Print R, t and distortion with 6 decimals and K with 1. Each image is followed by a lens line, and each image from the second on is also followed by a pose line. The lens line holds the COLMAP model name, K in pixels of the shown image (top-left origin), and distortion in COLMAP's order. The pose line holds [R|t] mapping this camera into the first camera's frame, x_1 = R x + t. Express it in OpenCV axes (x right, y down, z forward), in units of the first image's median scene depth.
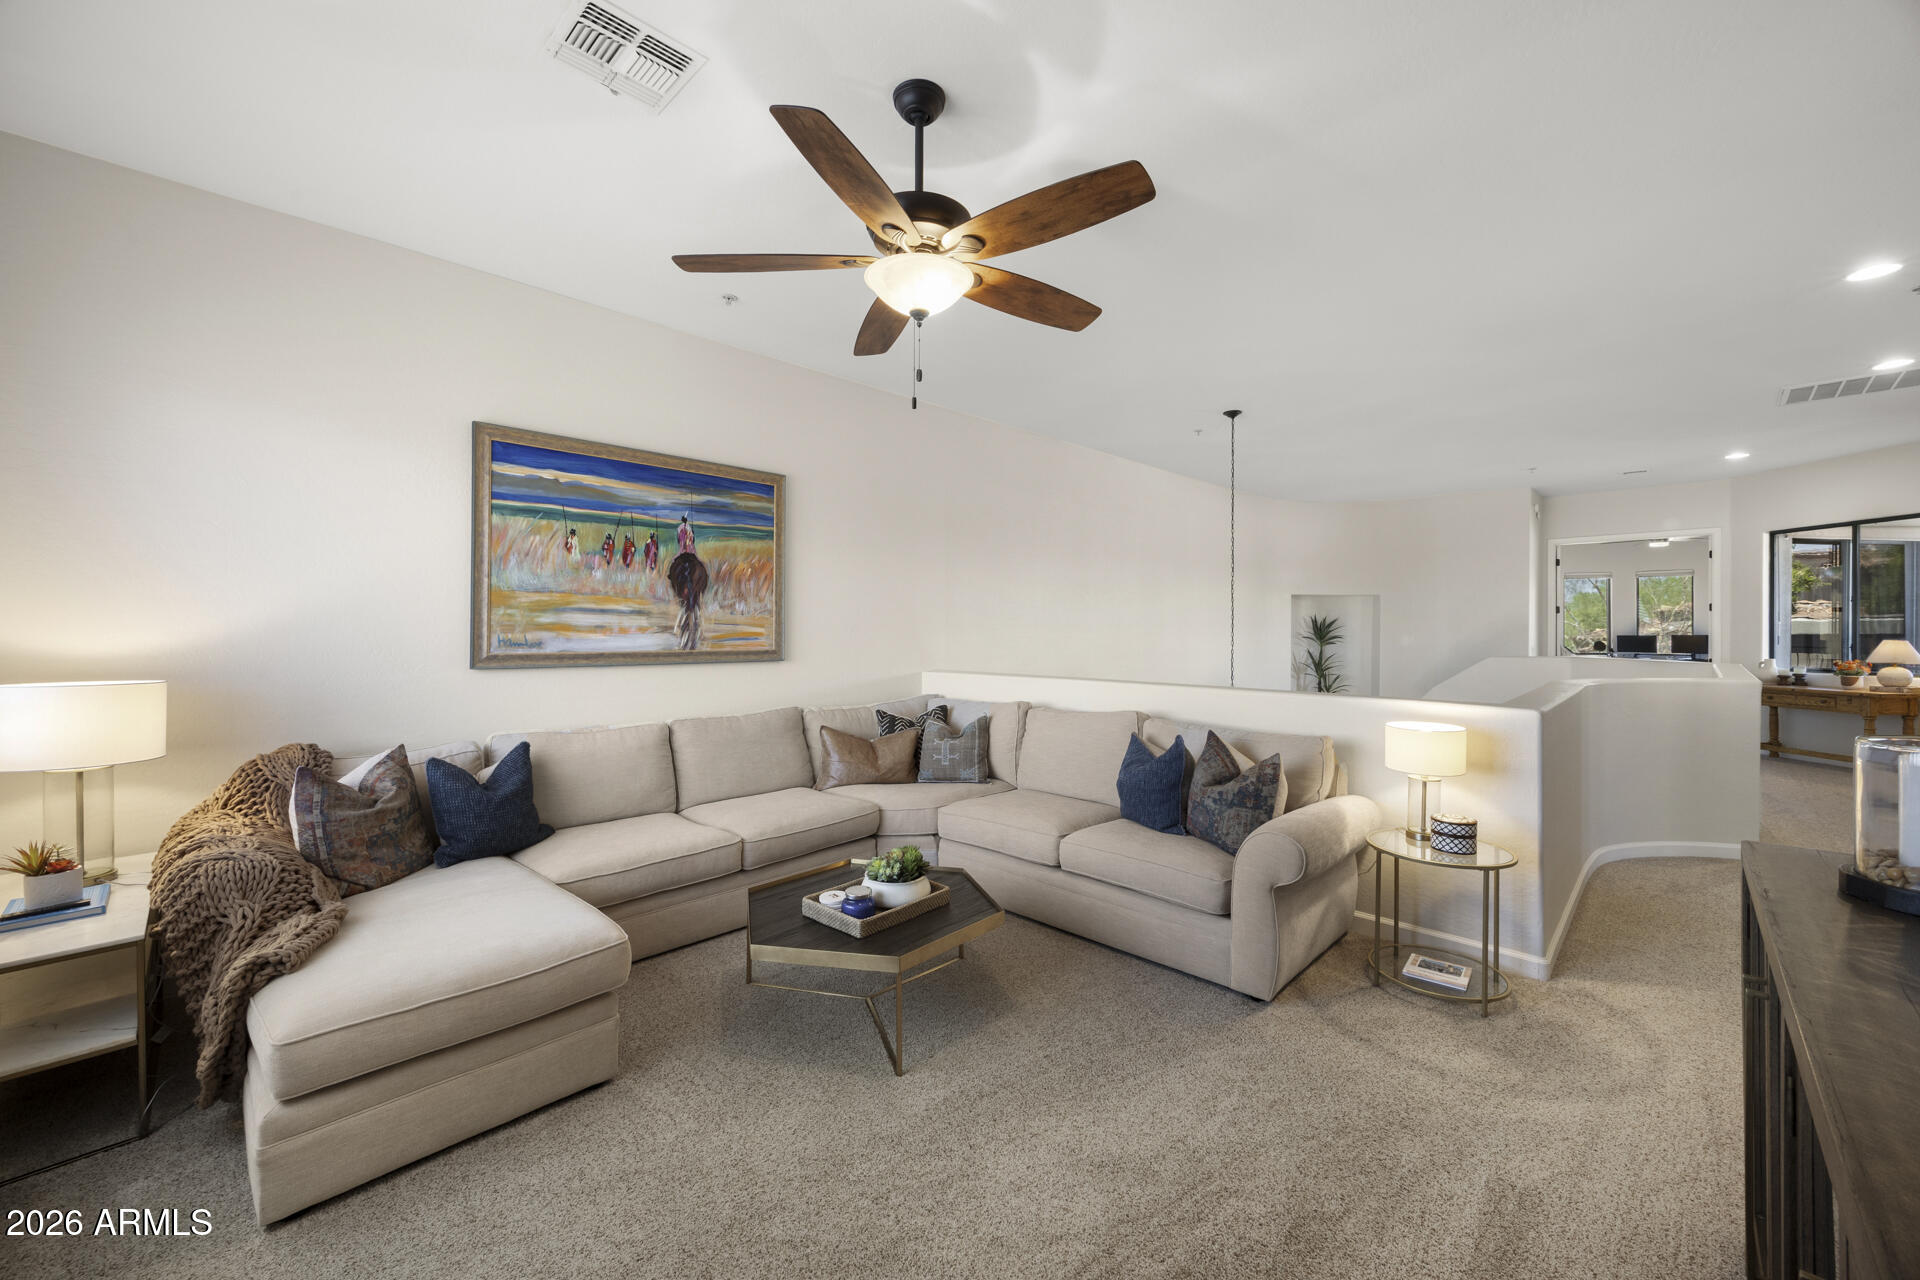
lens RADIAL K [[761.1, 0, 967.0], [0, 761.1, 635.0], [0, 0, 1]] dist [0.004646, -0.000017]
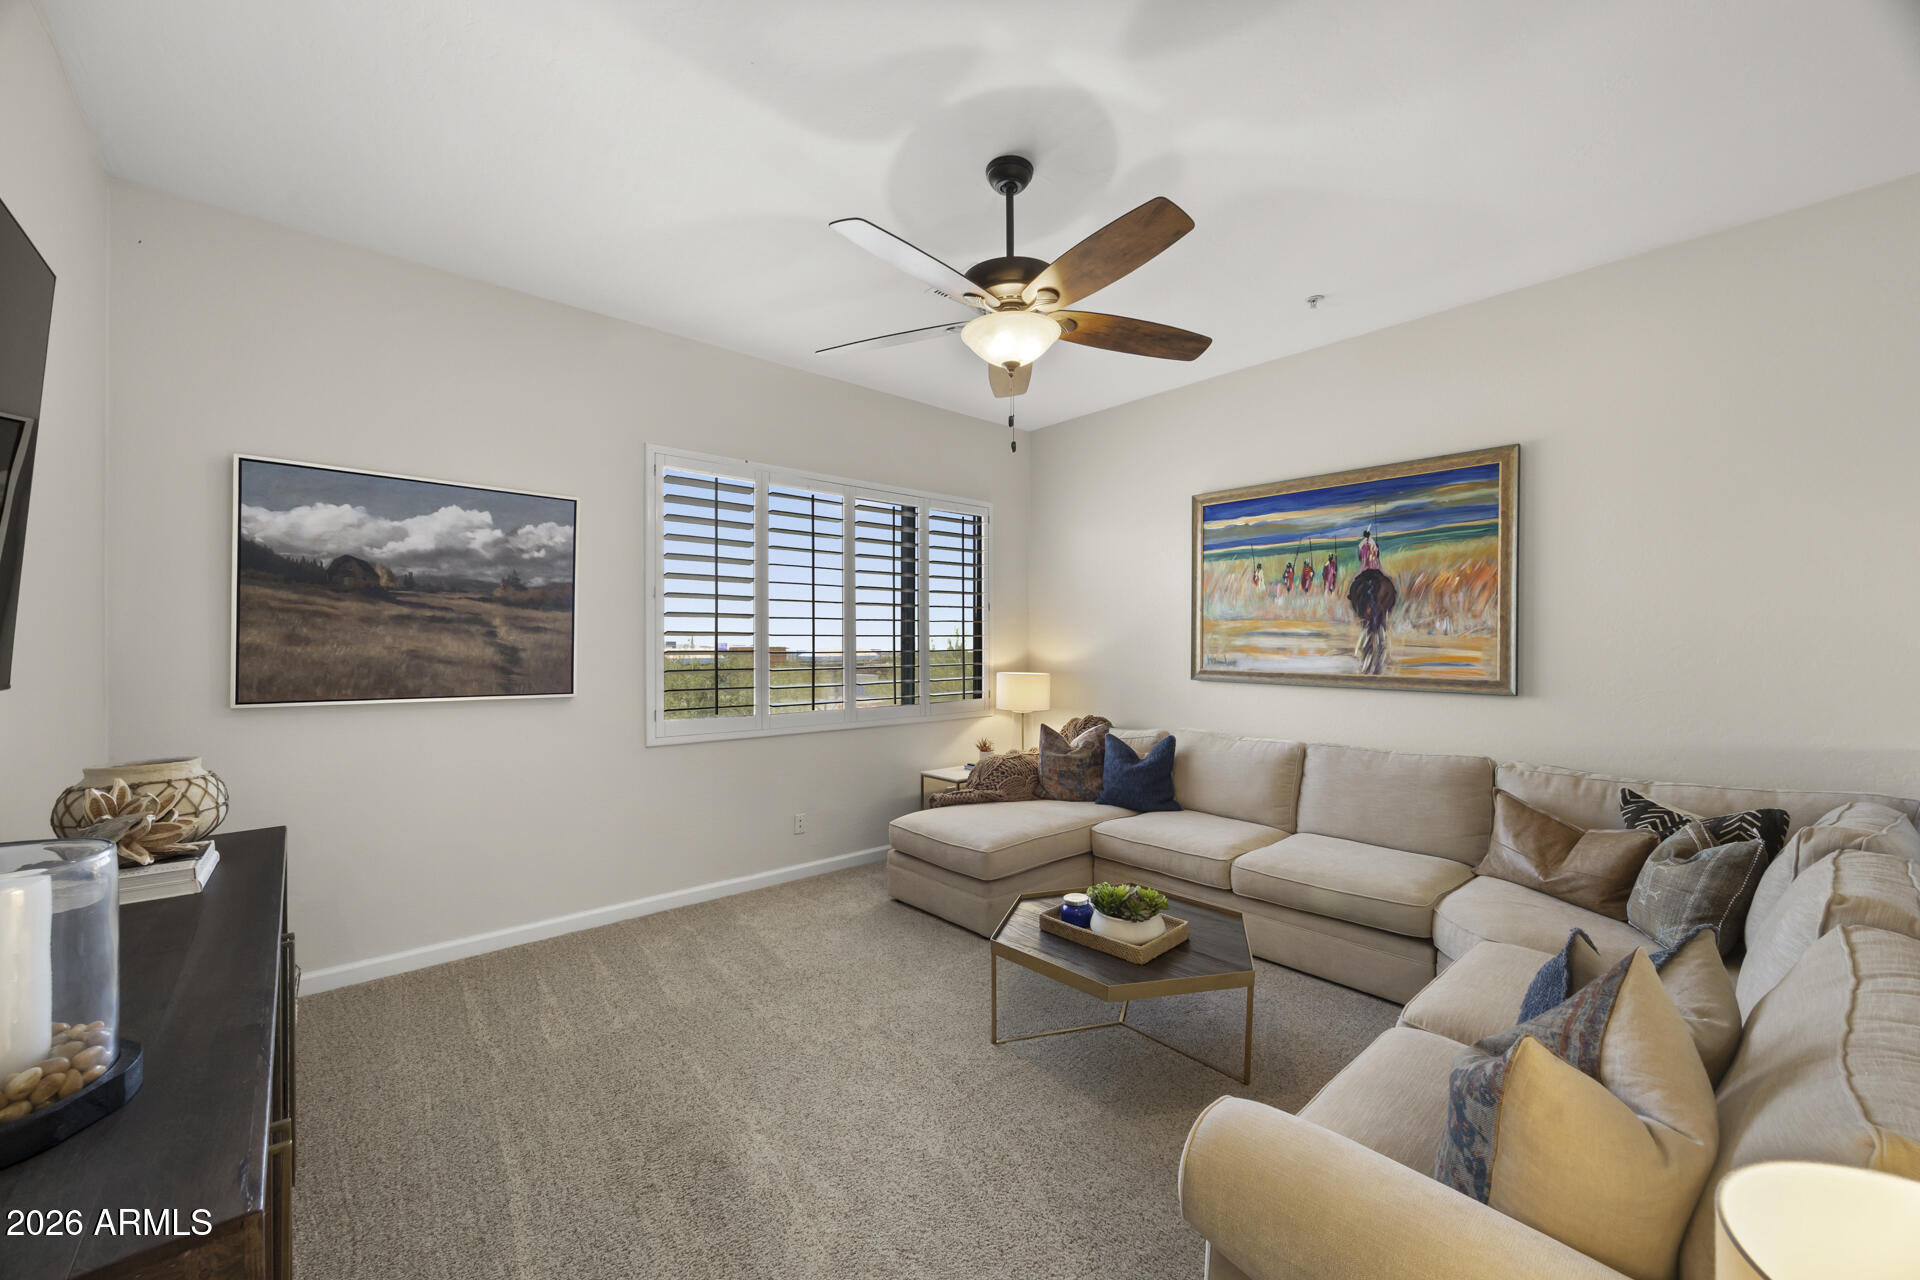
lens RADIAL K [[761.1, 0, 960.5], [0, 761.1, 639.7], [0, 0, 1]] dist [0.004646, -0.000017]
pose [[-0.107918, -0.009610, -0.994113, 0.596745], [-0.016408, 0.999834, -0.007884, -0.007286], [0.994024, 0.015460, -0.108058, 0.604738]]
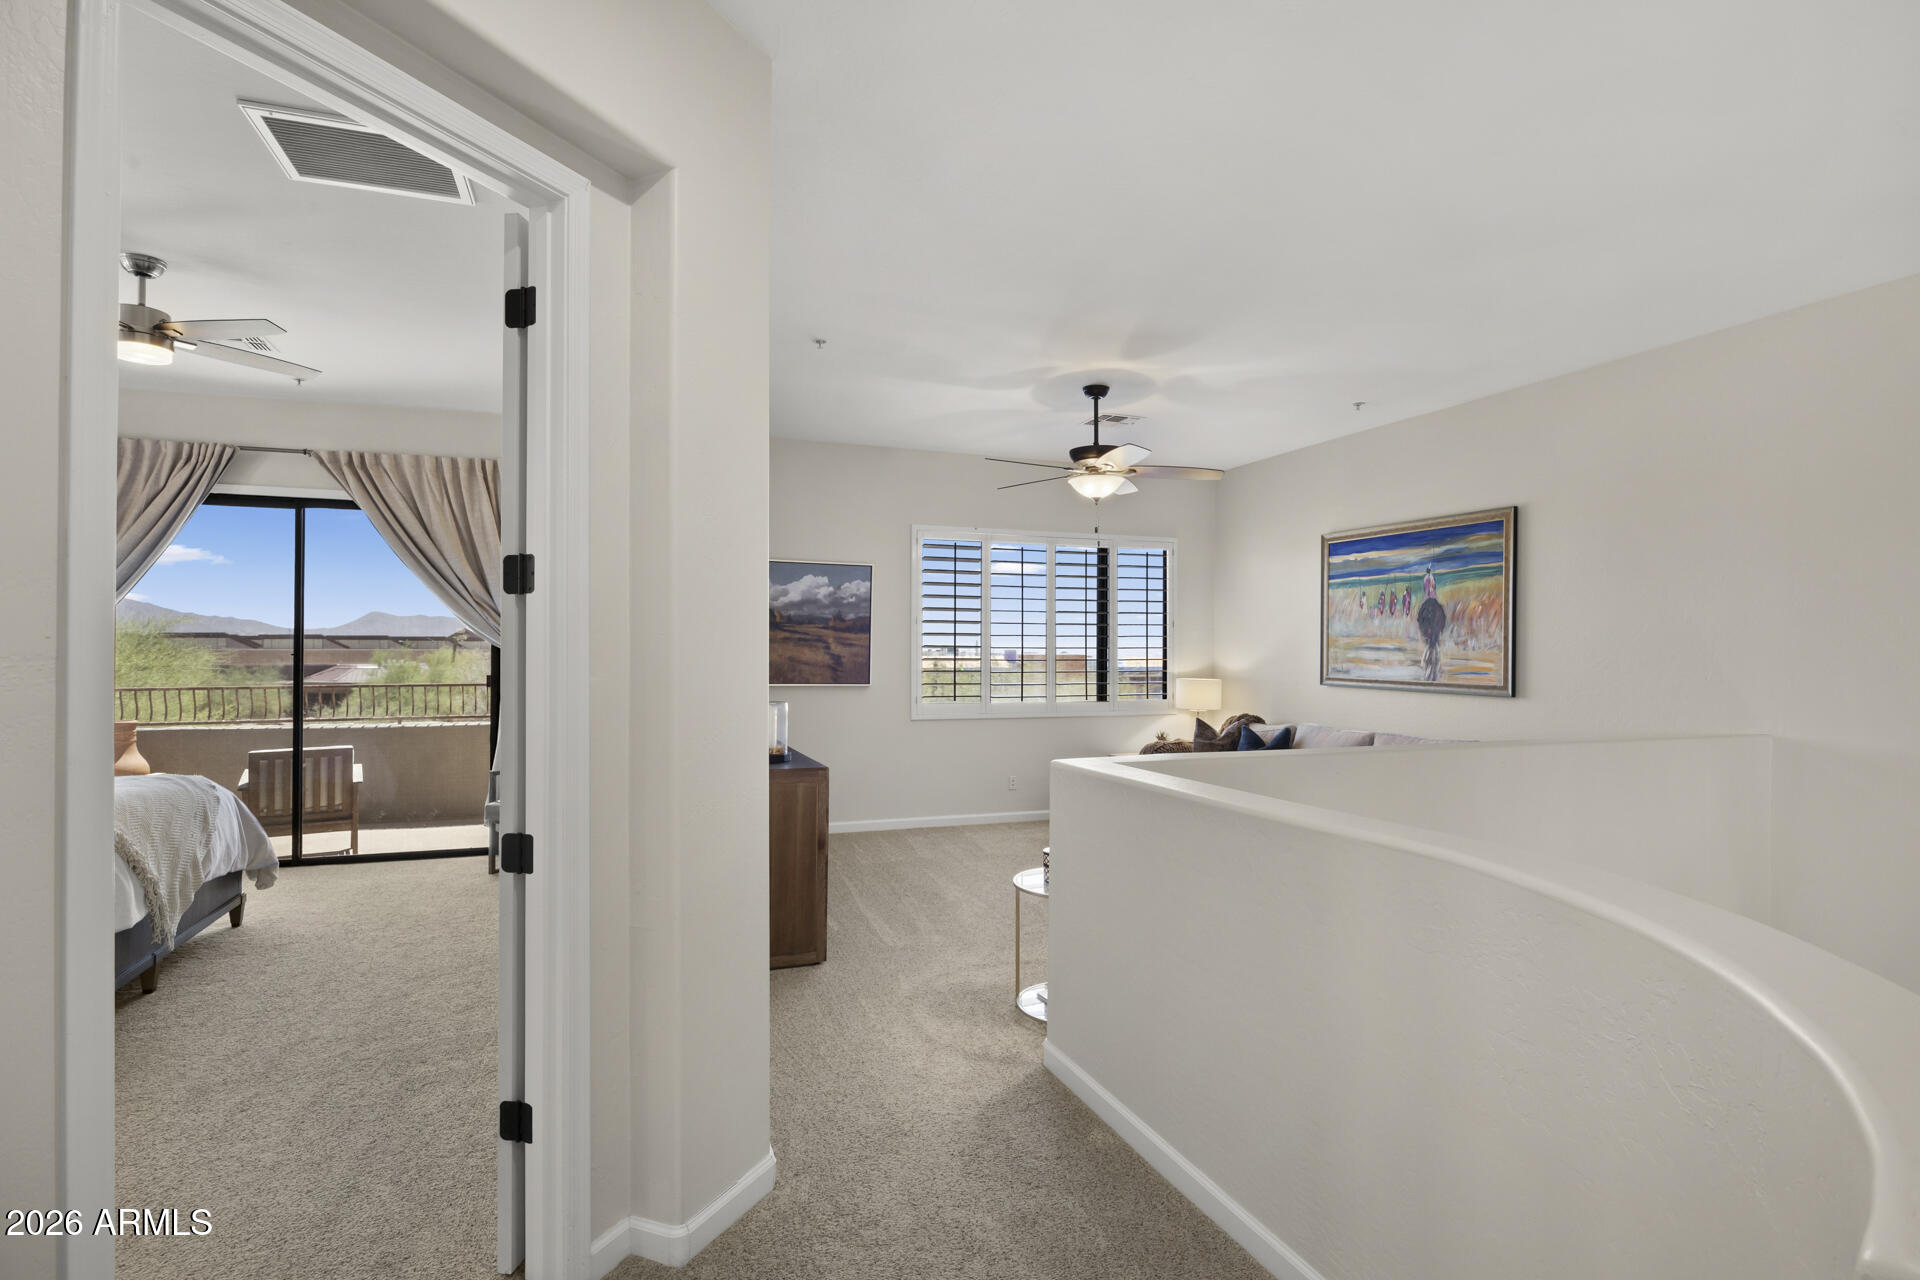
lens RADIAL K [[953.0, 0, 962.1], [0, 953.0, 645.2], [0, 0, 1]] dist [-0.010999, -0.000990]
pose [[-0.451845, -0.009889, -0.892042, 1.263138], [-0.020621, 0.999787, -0.000639, -0.019460], [0.891858, 0.018107, -0.451952, 1.012682]]
